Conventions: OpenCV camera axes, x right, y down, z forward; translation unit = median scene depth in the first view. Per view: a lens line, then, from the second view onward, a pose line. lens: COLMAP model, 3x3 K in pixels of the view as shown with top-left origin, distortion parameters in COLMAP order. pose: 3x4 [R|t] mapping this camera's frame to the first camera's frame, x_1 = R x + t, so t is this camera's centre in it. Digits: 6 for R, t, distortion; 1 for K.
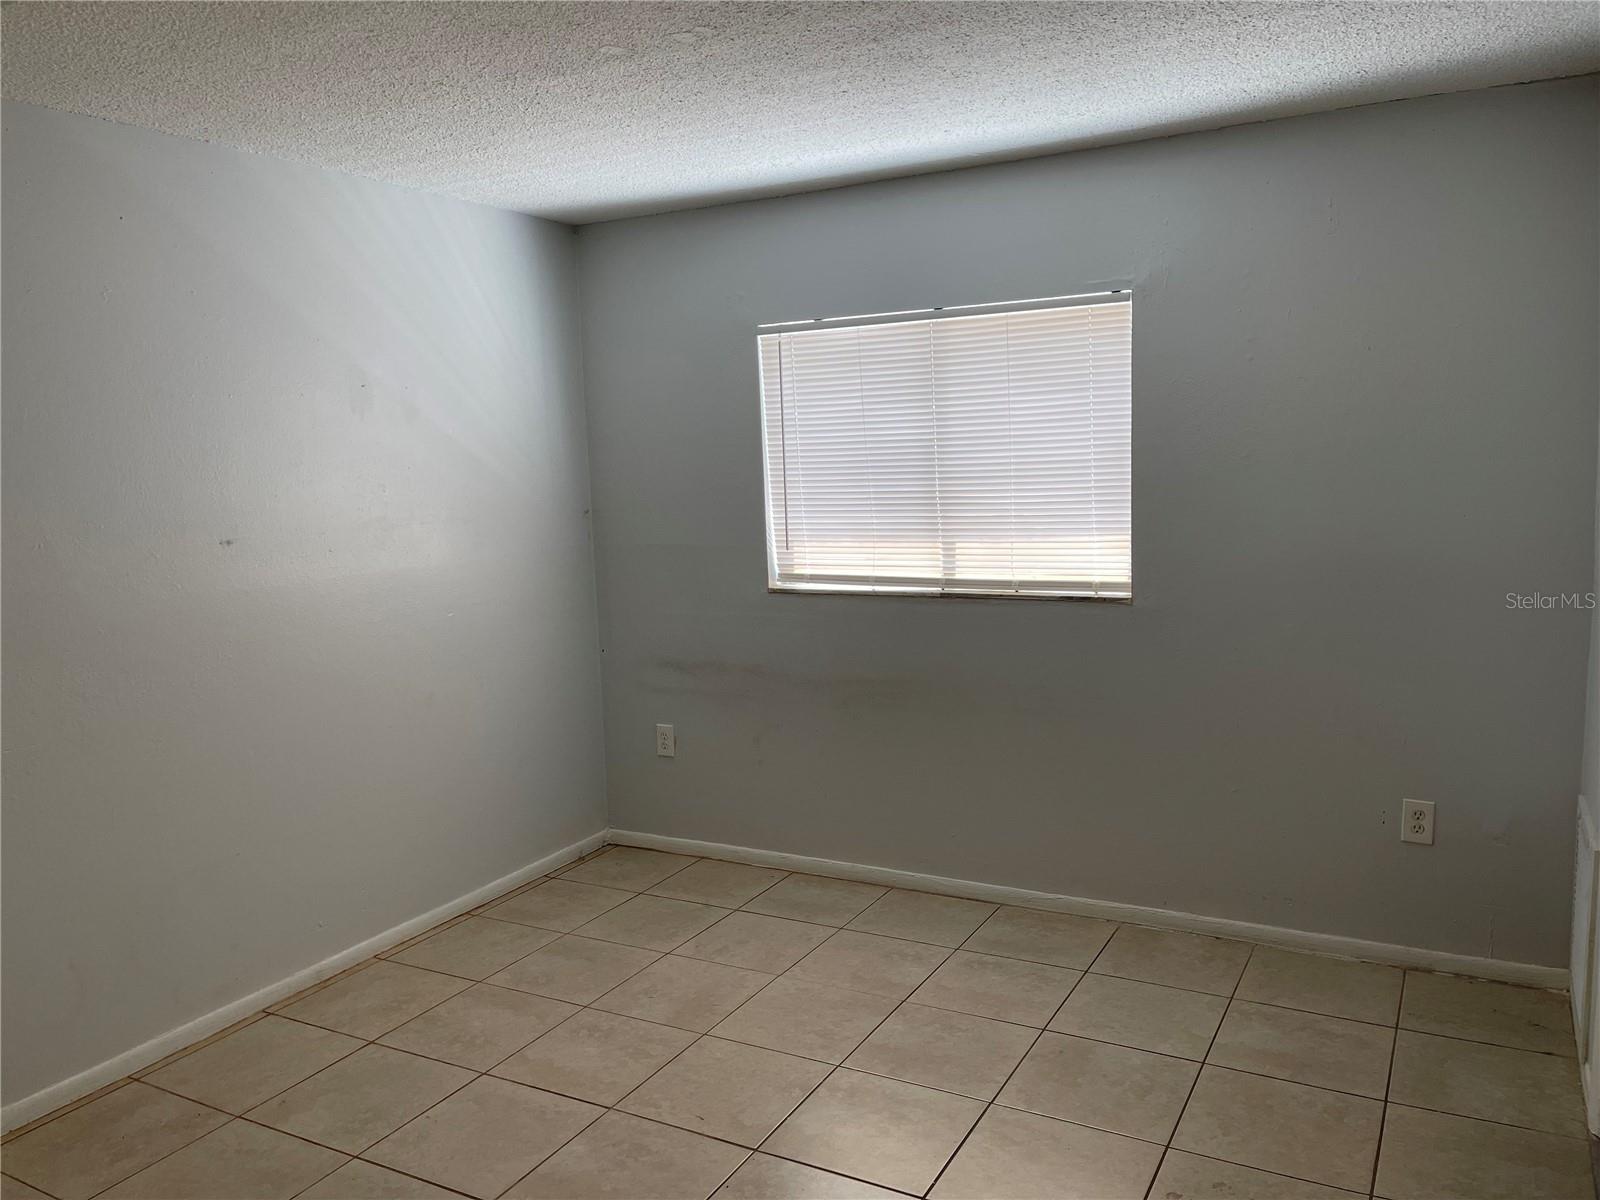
lens RADIAL K [[1212.9, 0, 794.6], [0, 1212.9, 596.3], [0, 0, 1]] dist [0.047367, -0.041596]
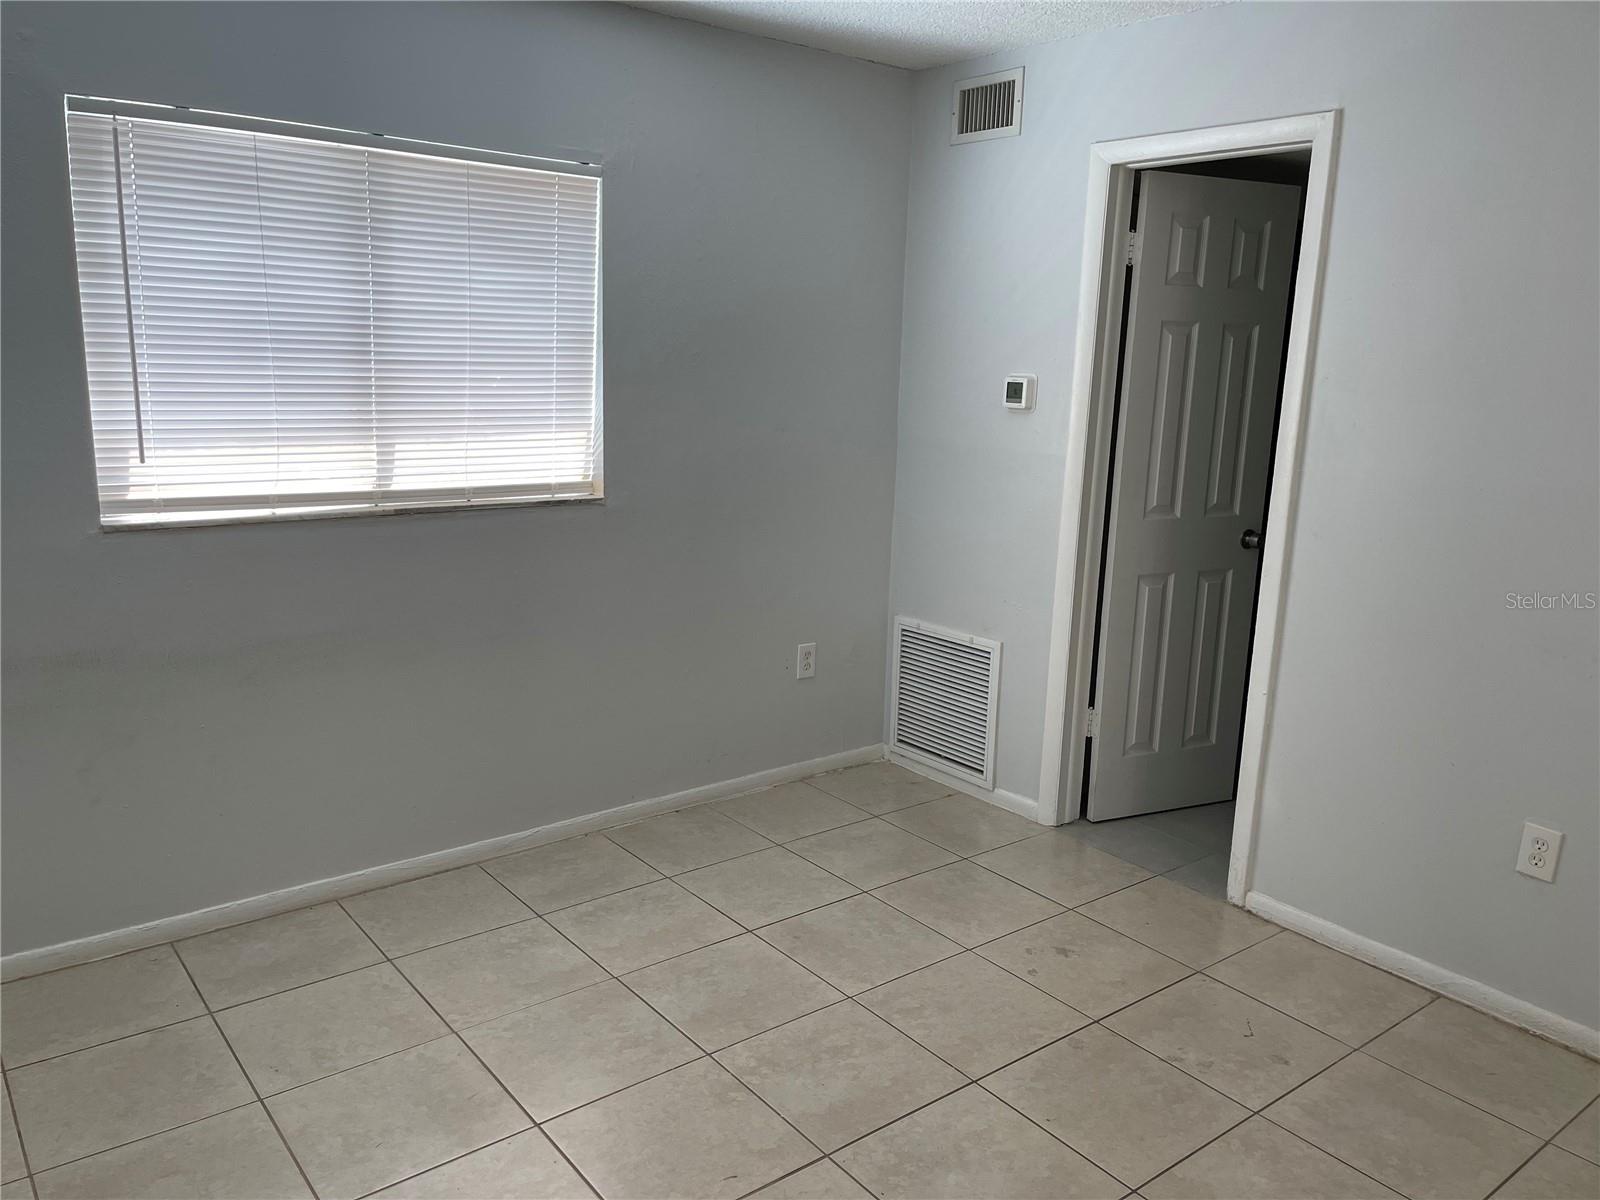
lens RADIAL K [[1212.9, 0, 801.3], [0, 1212.9, 600.4], [0, 0, 1]] dist [0.047367, -0.041596]
pose [[0.379735, -0.144347, 0.913764, -0.515852], [0.063181, 0.989492, 0.130053, -0.030747], [-0.922935, 0.008347, 0.384865, 0.458358]]
